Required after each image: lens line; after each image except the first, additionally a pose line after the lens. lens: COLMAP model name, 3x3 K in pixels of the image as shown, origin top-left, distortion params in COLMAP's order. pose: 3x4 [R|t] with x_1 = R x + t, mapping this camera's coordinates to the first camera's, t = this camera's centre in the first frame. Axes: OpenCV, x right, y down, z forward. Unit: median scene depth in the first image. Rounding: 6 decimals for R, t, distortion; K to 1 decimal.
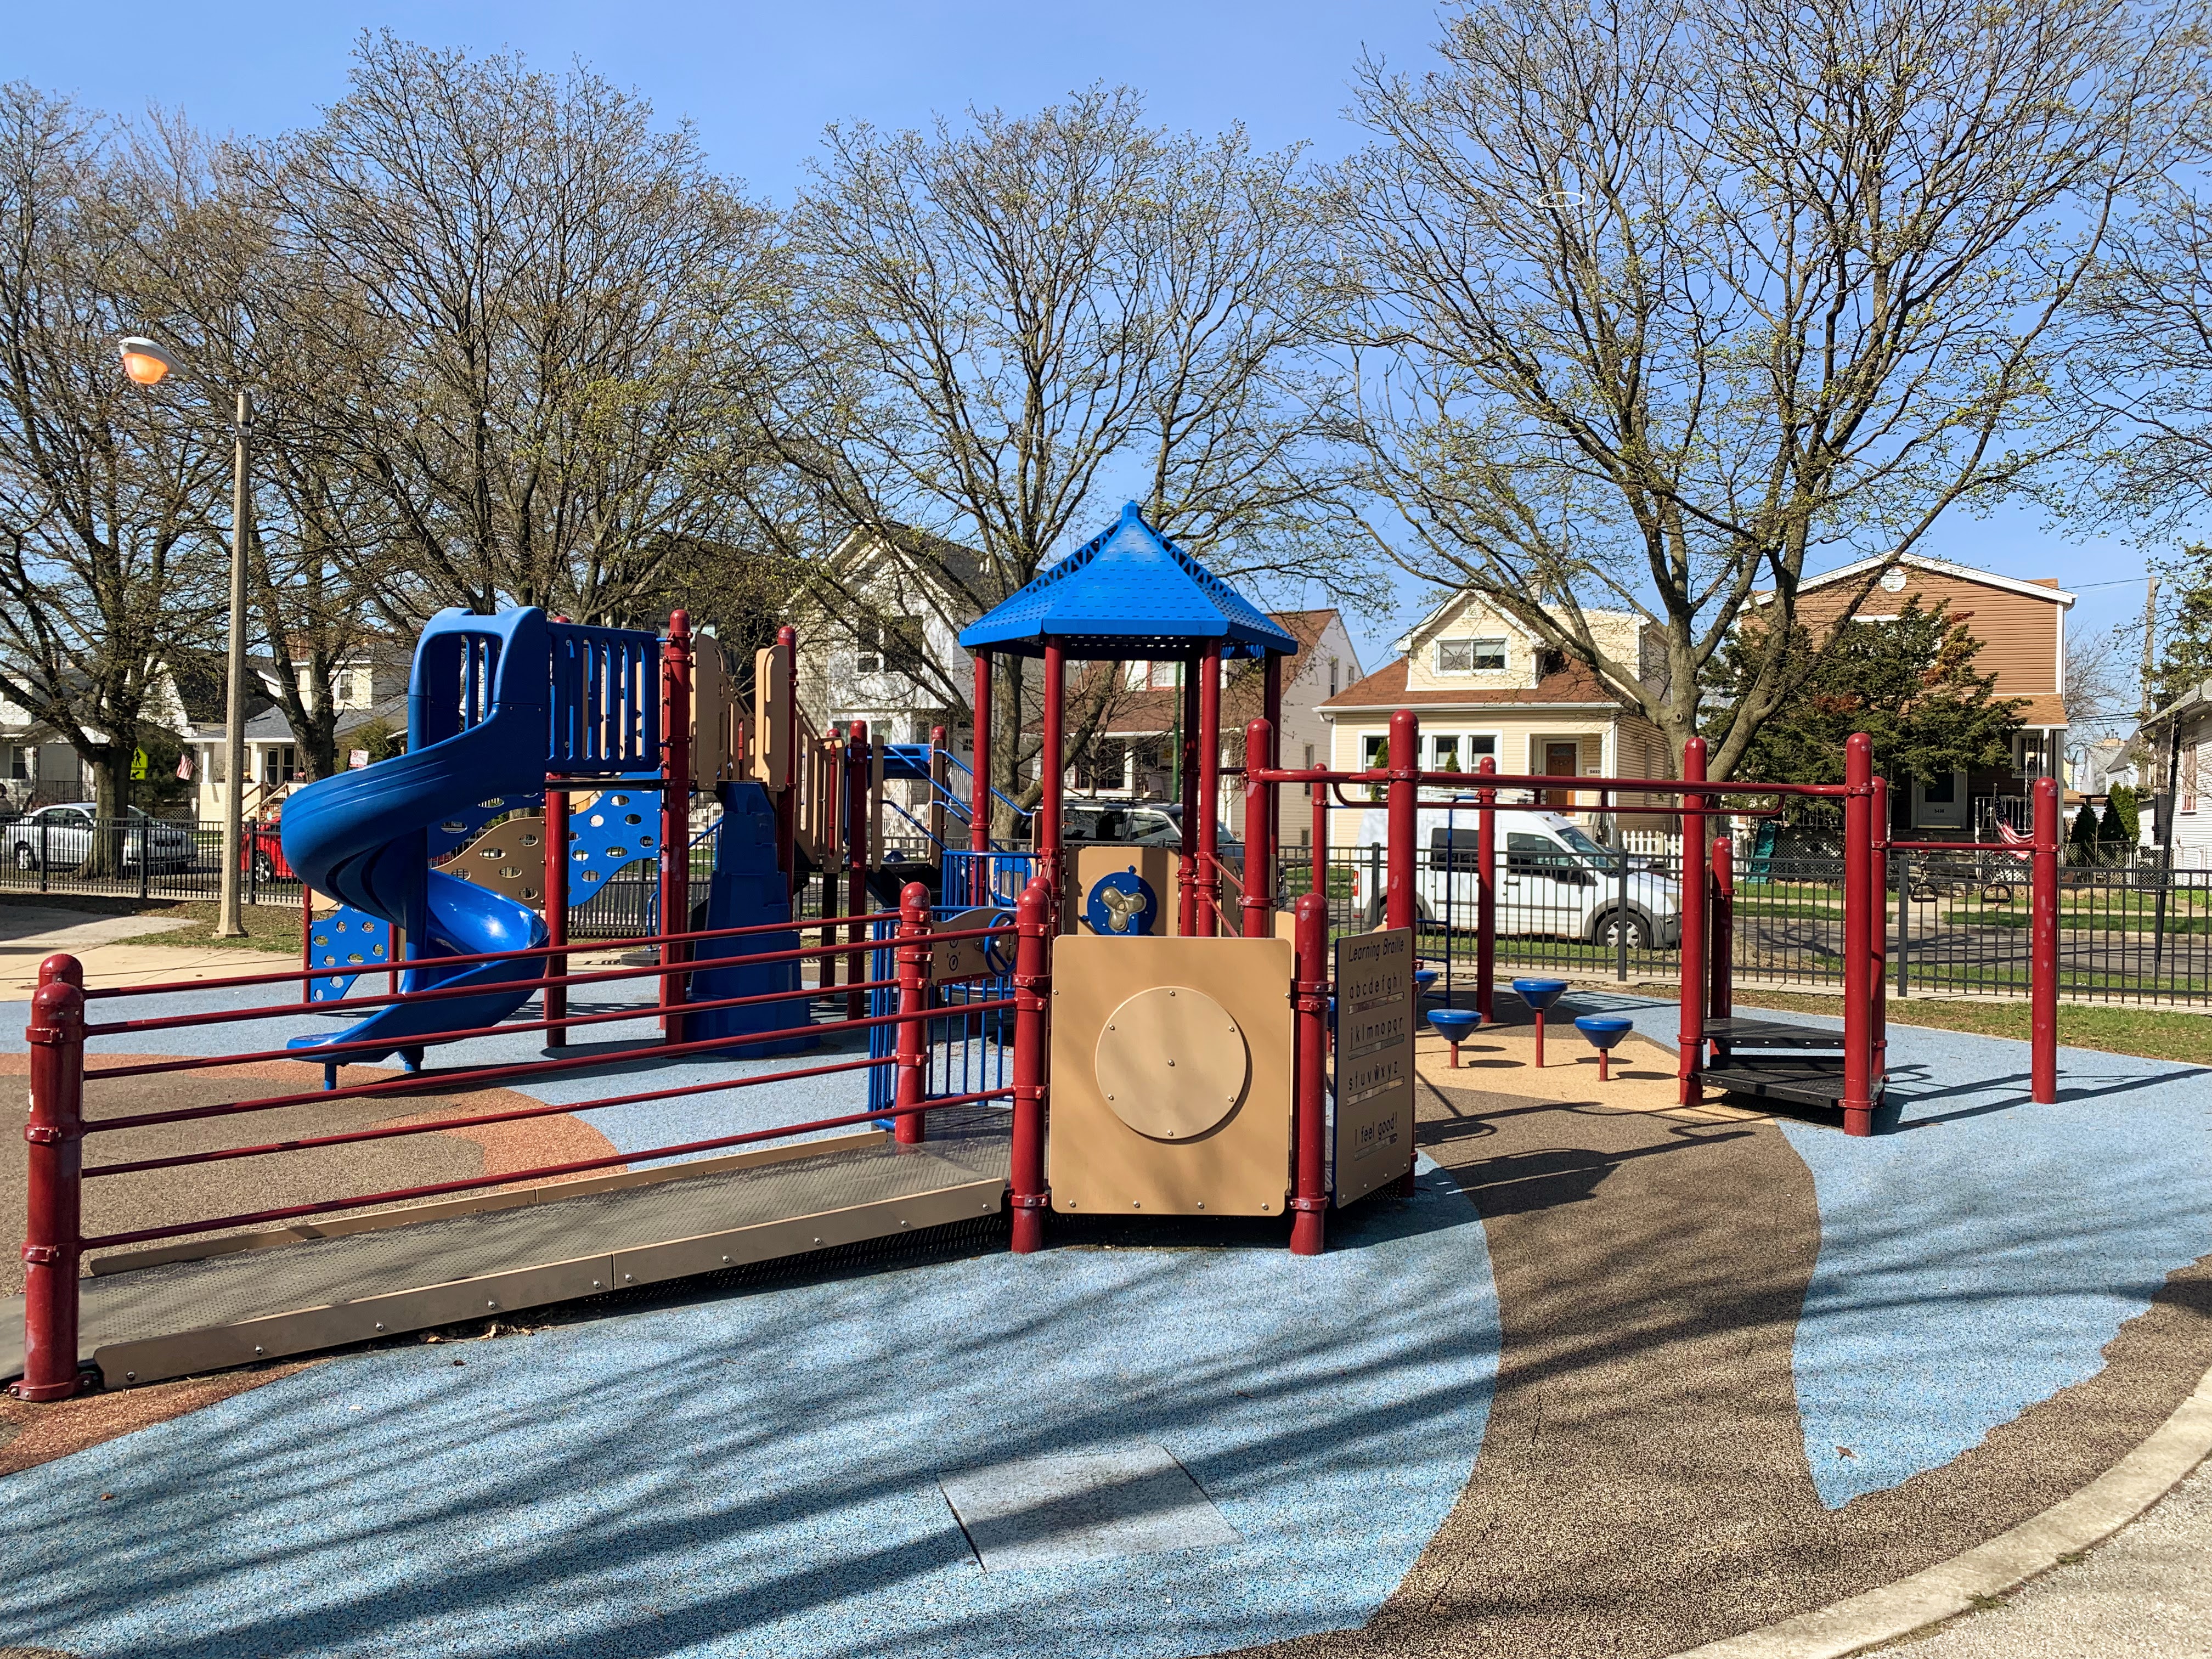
lens RADIAL K [[1688.6, 0, 1106.0], [0, 1688.6, 829.5], [0, 0, 1]] dist [0.011839, 0.002173]
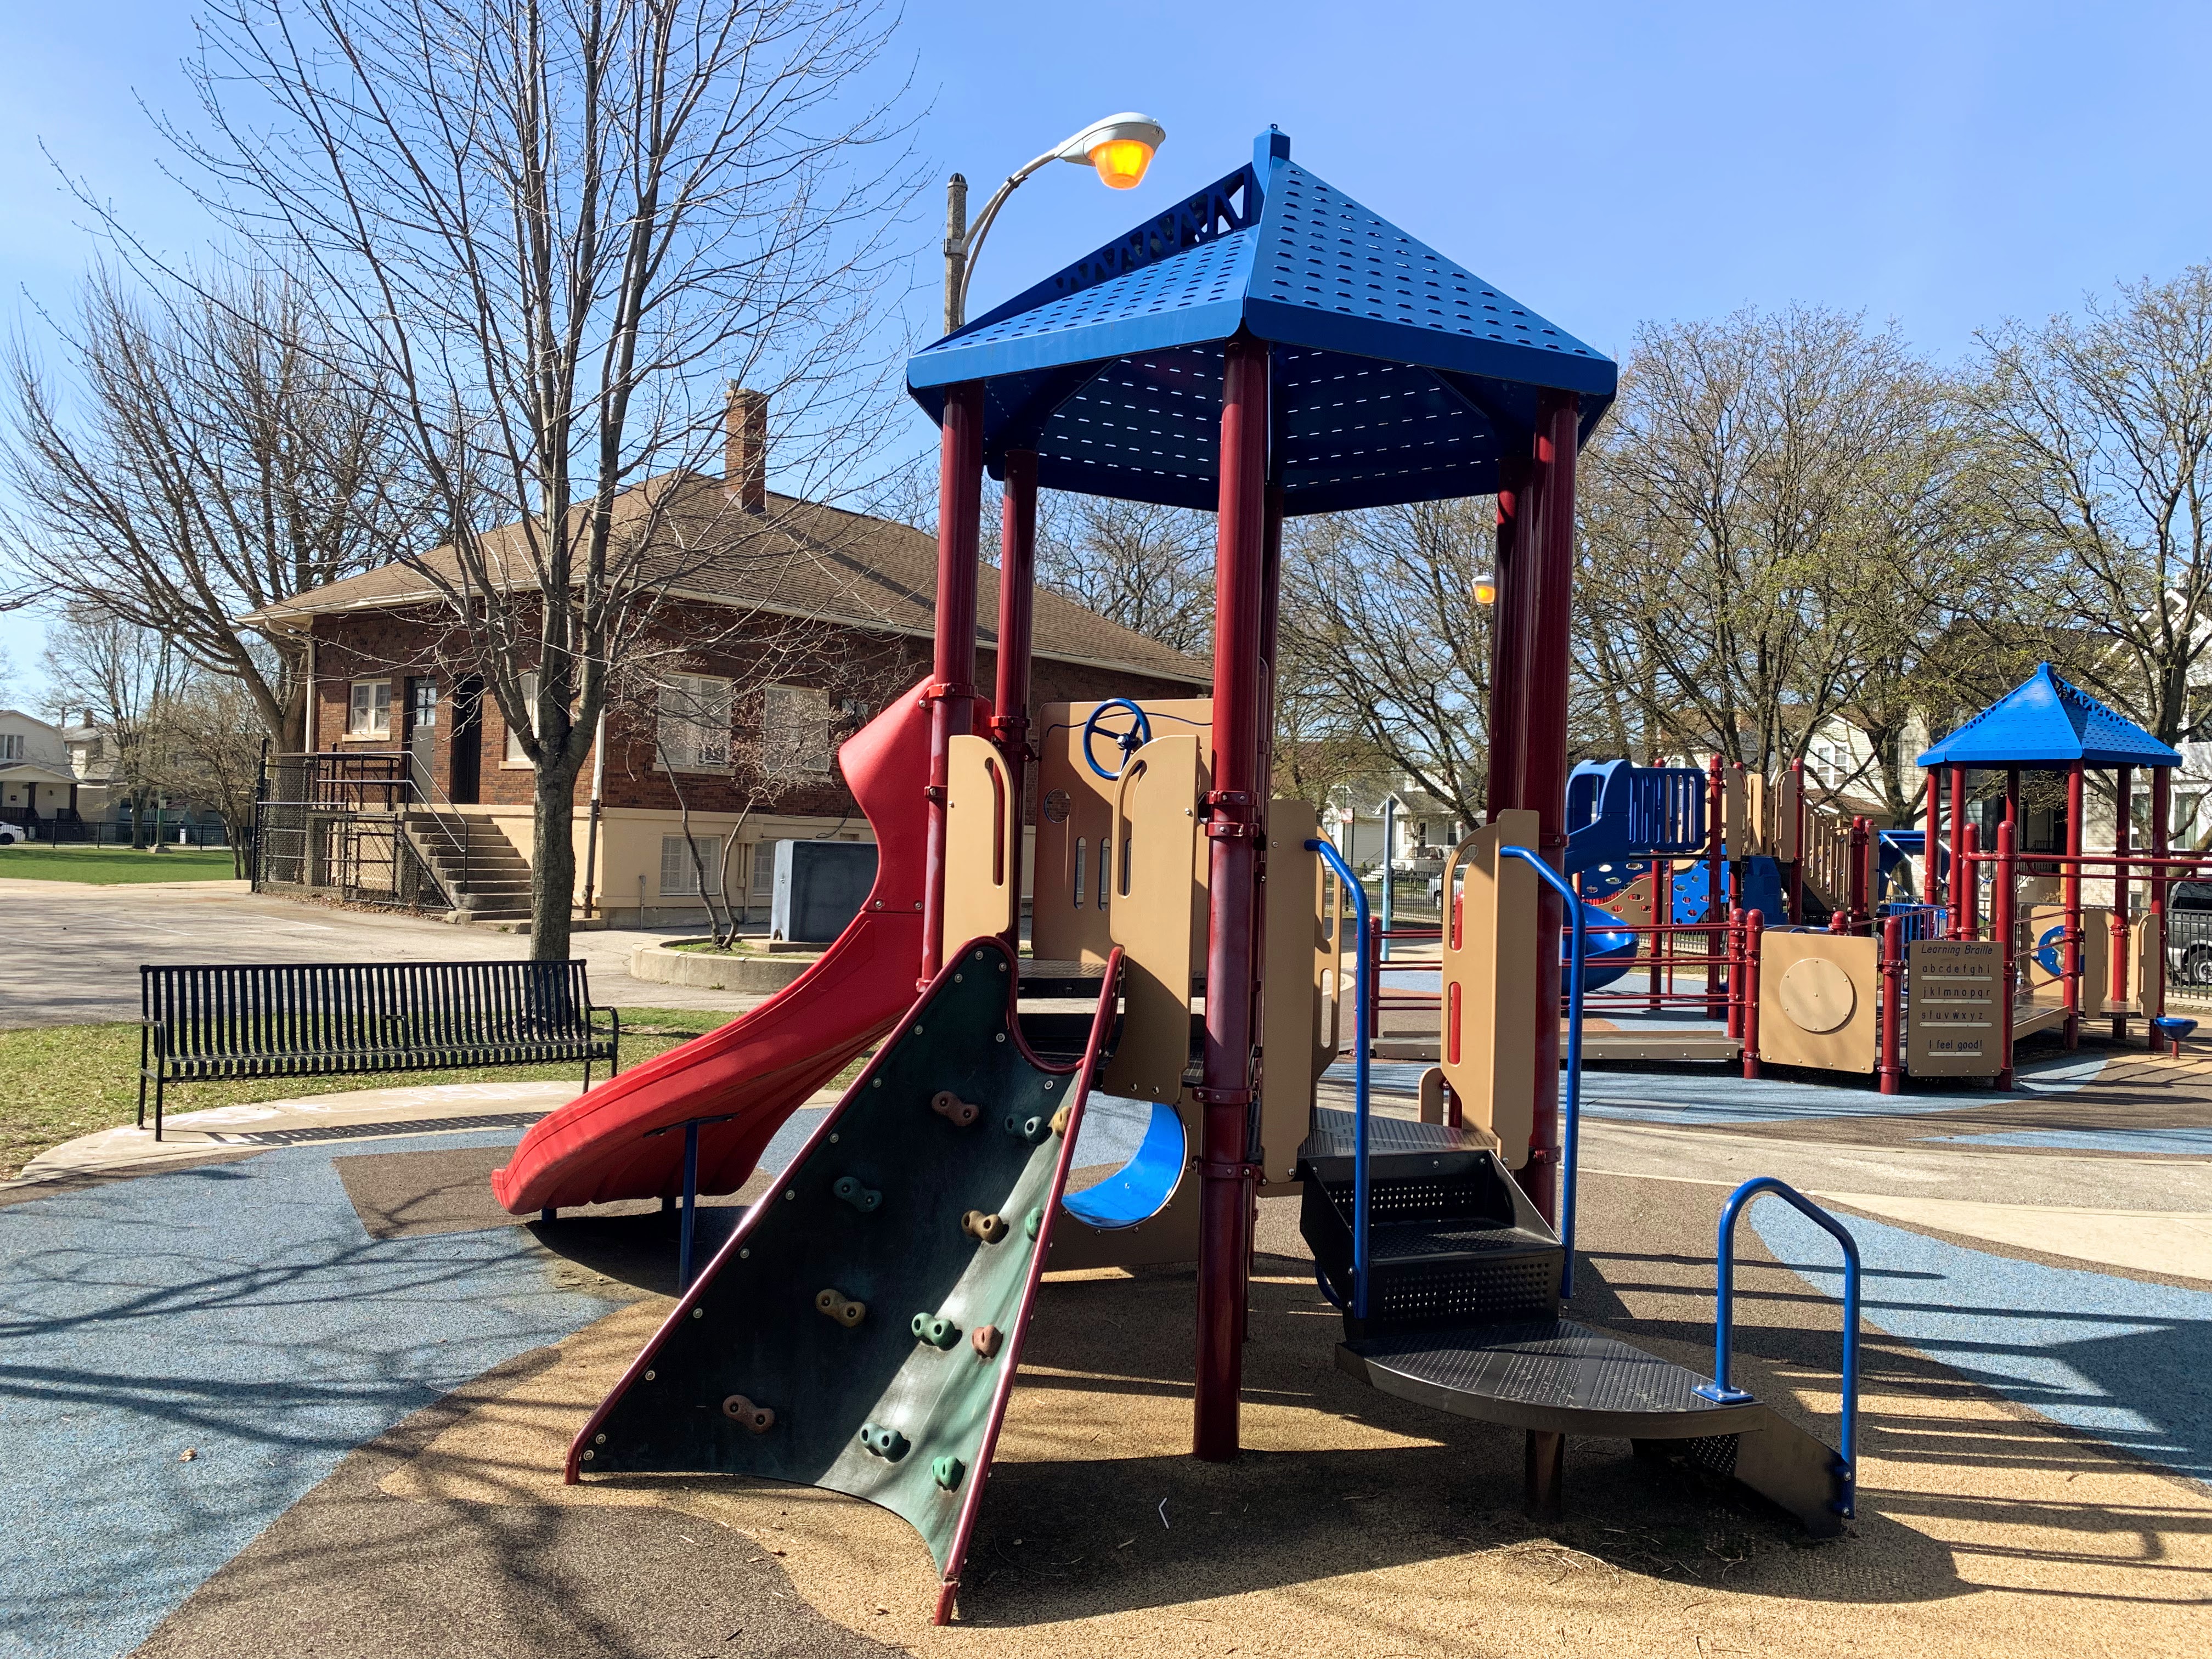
lens RADIAL K [[1688.6, 0, 1106.0], [0, 1688.6, 829.5], [0, 0, 1]] dist [0.011839, 0.002173]
pose [[0.712438, 0.000912, -0.701735, 0.534679], [-0.029135, 0.999175, -0.028281, 0.011242], [0.701130, 0.040594, 0.711877, -0.678192]]
